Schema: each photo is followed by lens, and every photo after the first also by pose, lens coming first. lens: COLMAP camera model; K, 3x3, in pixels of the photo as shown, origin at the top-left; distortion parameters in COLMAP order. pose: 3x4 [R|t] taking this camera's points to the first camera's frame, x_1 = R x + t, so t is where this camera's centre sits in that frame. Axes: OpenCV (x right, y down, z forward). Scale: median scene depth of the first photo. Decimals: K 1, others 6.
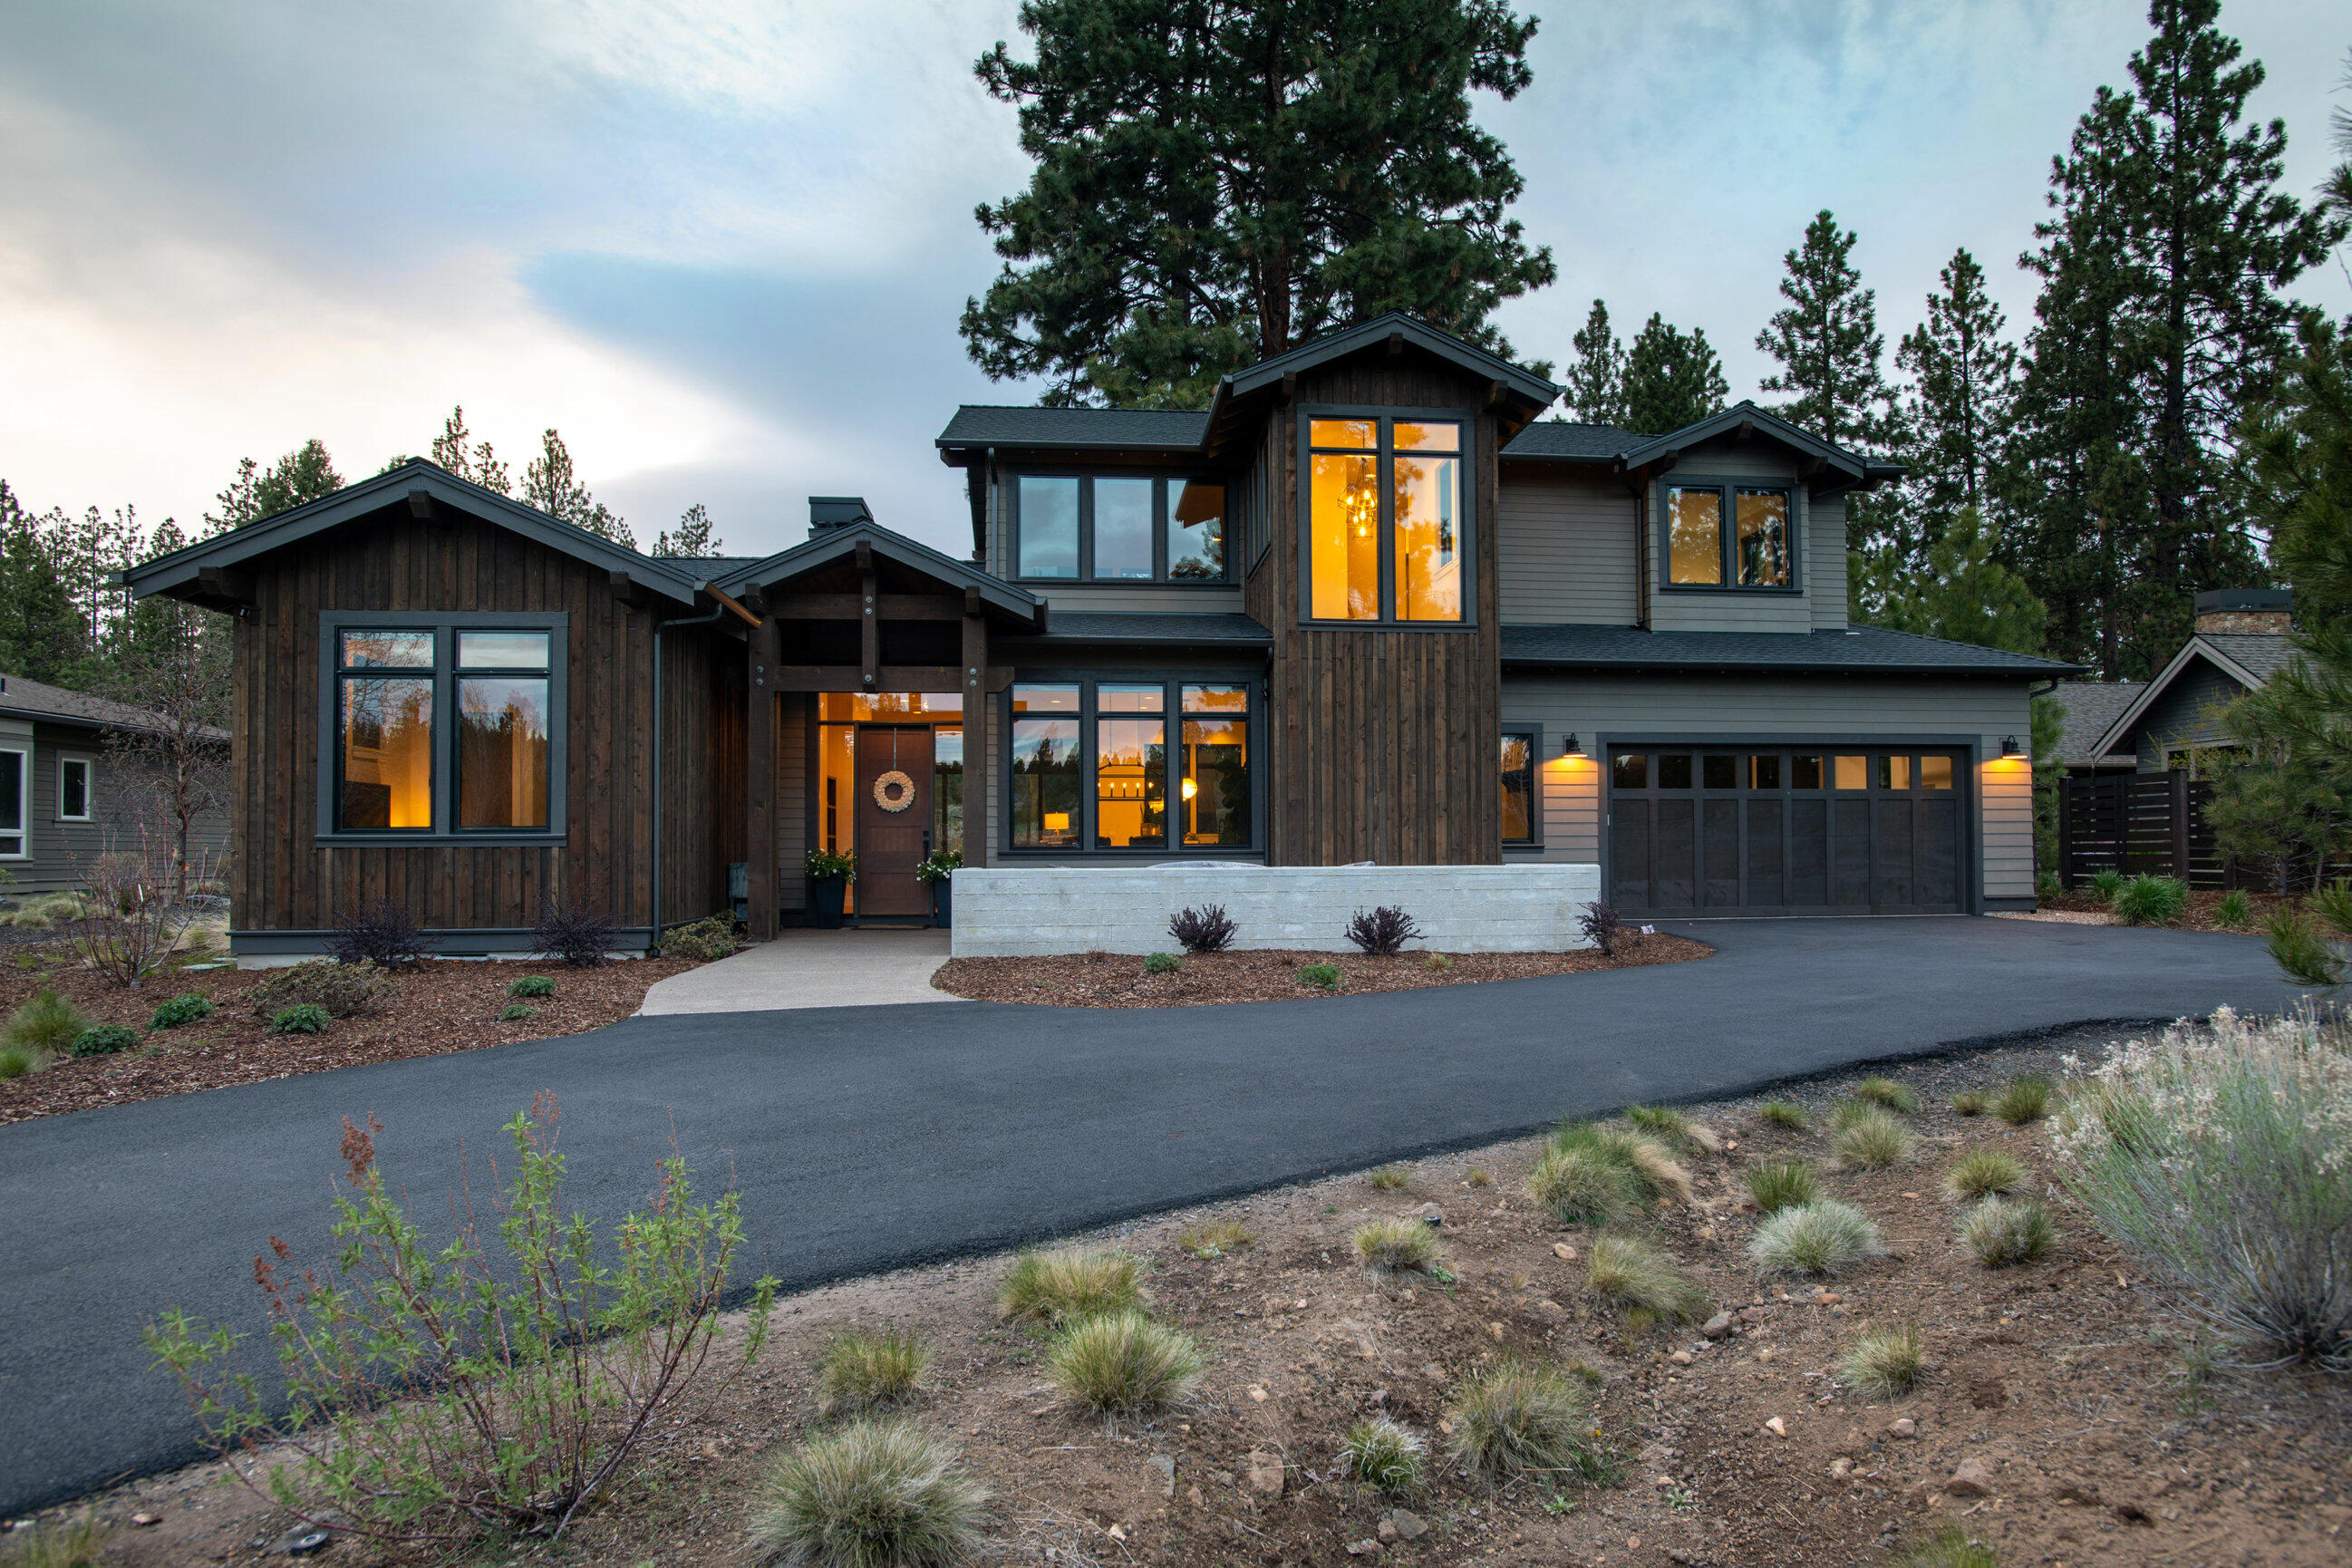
lens RADIAL K [[1515.4, 0, 1181.6], [0, 1515.4, 823.1], [0, 0, 1]] dist [-0.039016, 0.018526]
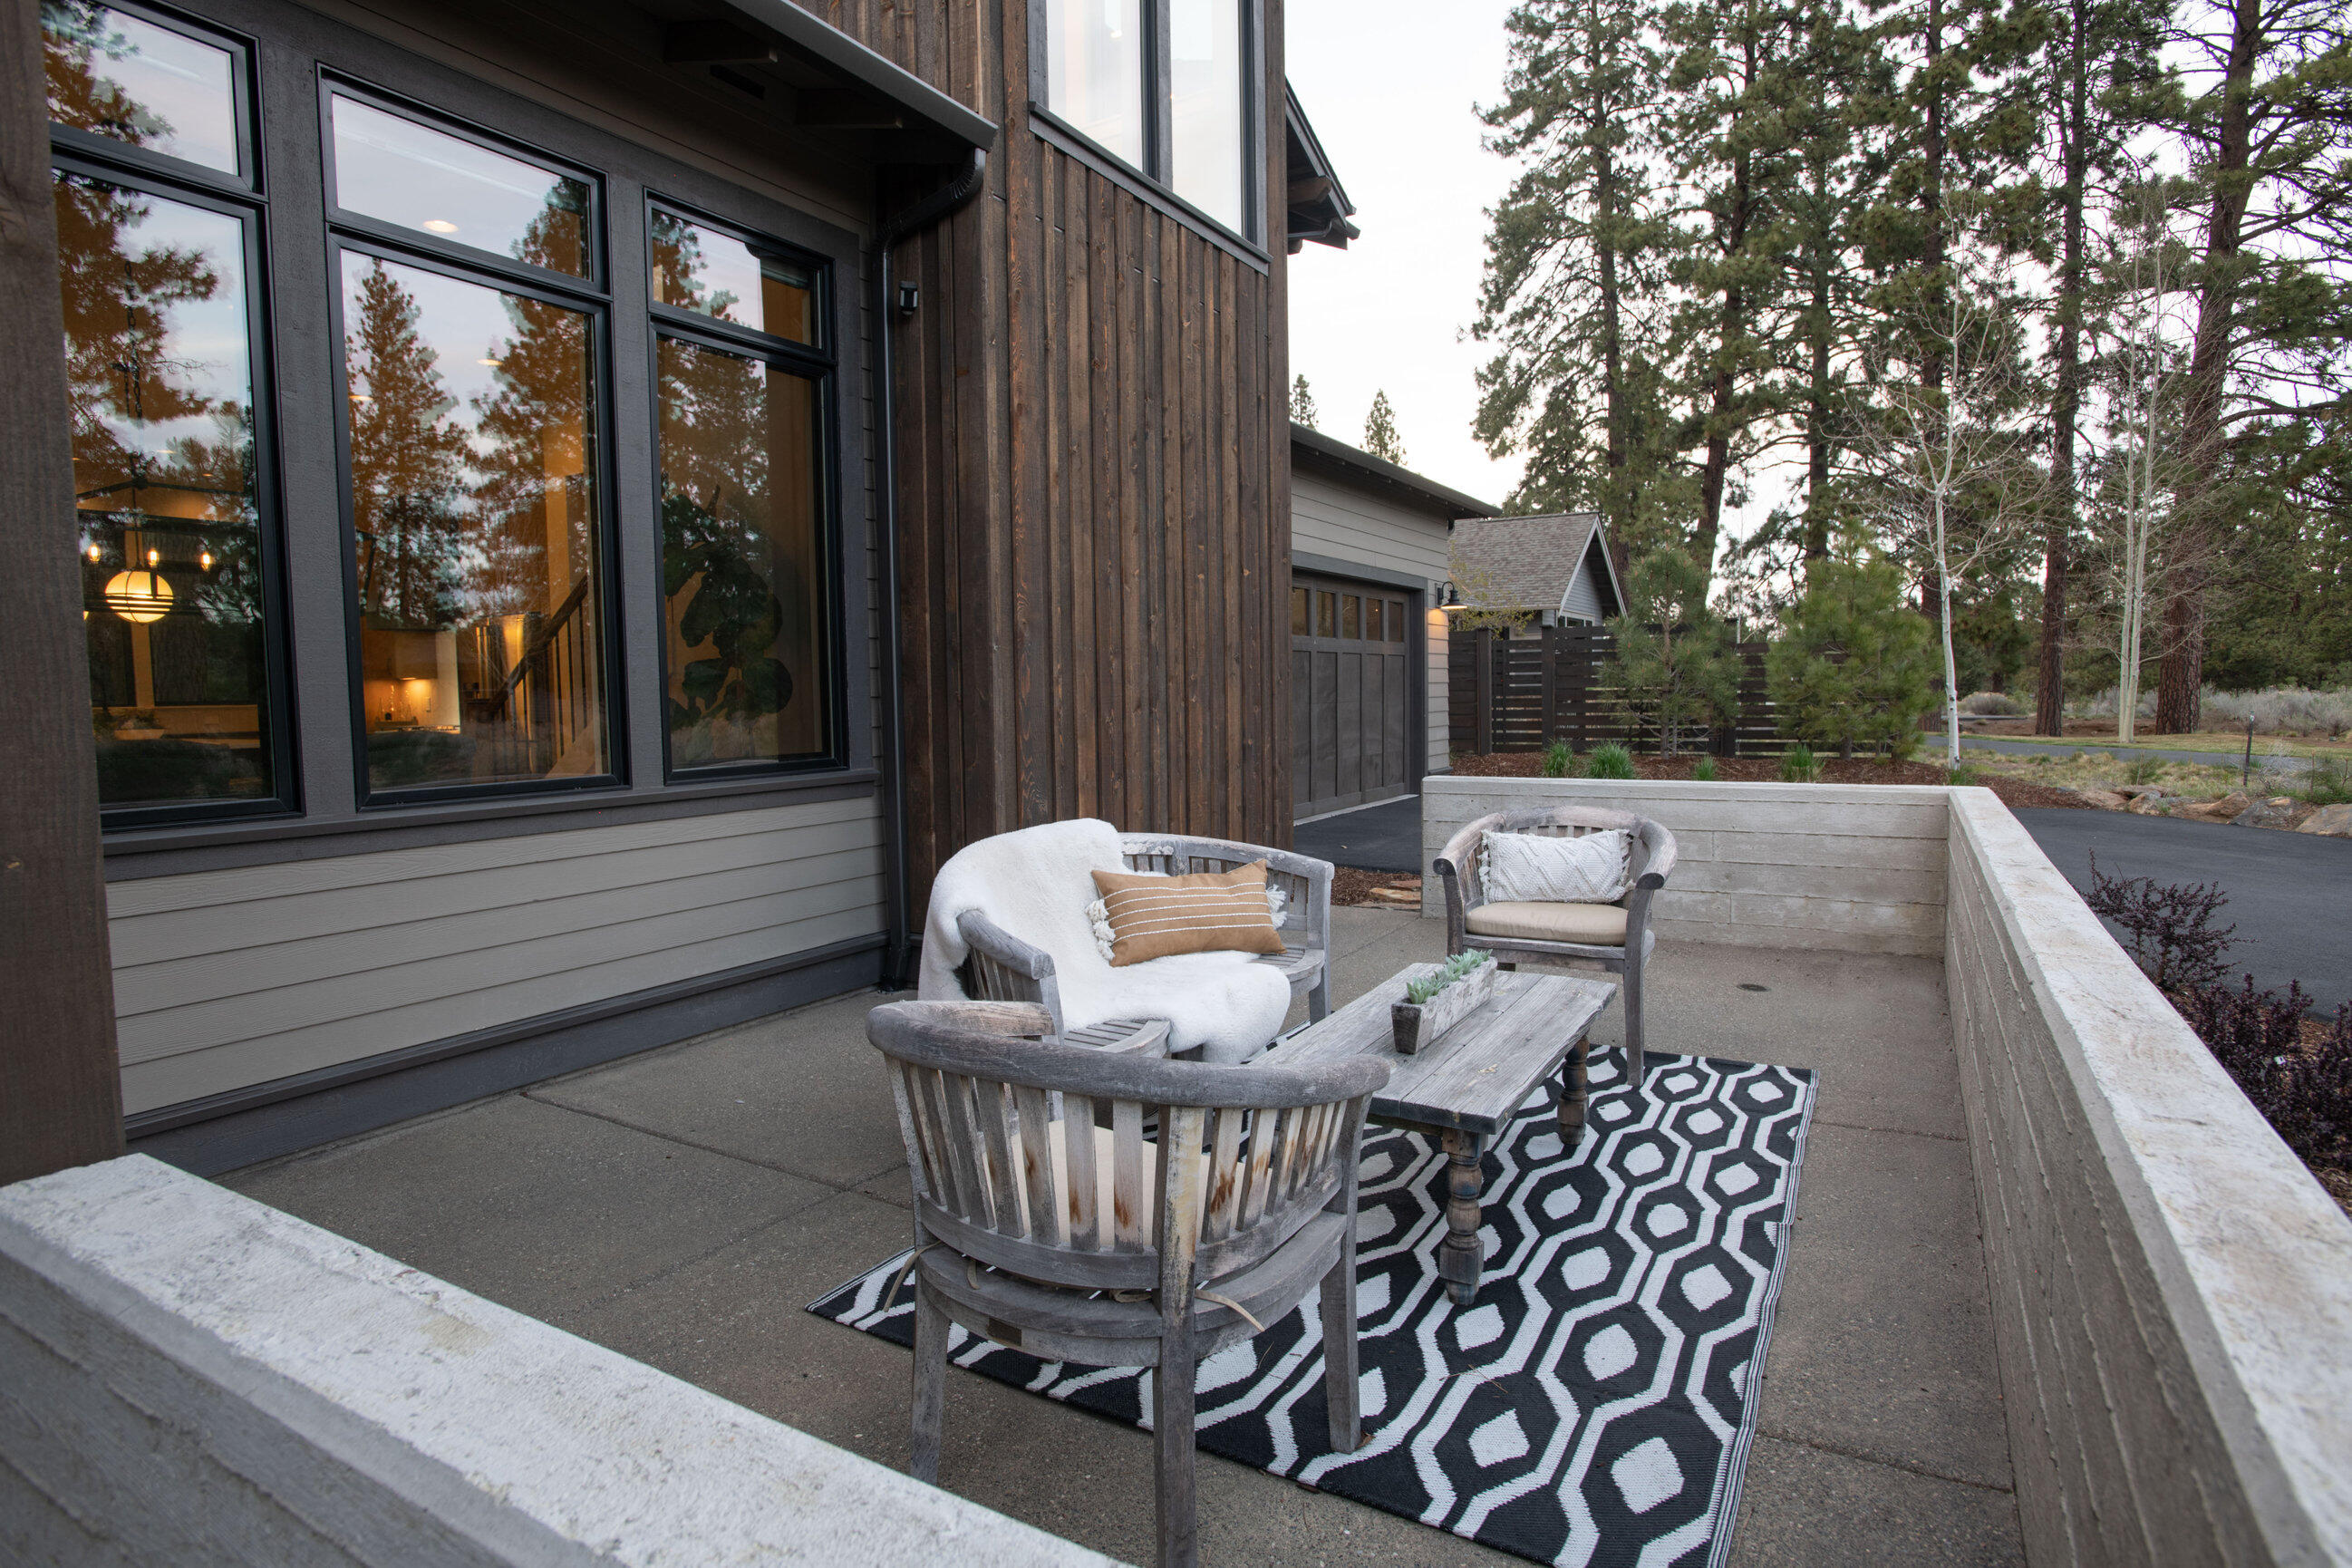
lens RADIAL K [[1257.4, 0, 1177.8], [0, 1257.4, 774.0], [0, 0, 1]] dist [-0.023870, 0.000031]
pose [[0.593768, -0.058139, 0.802533, -0.117862], [-0.002515, 0.997247, 0.074106, -0.001957], [-0.804632, -0.046021, 0.591987, 0.684648]]
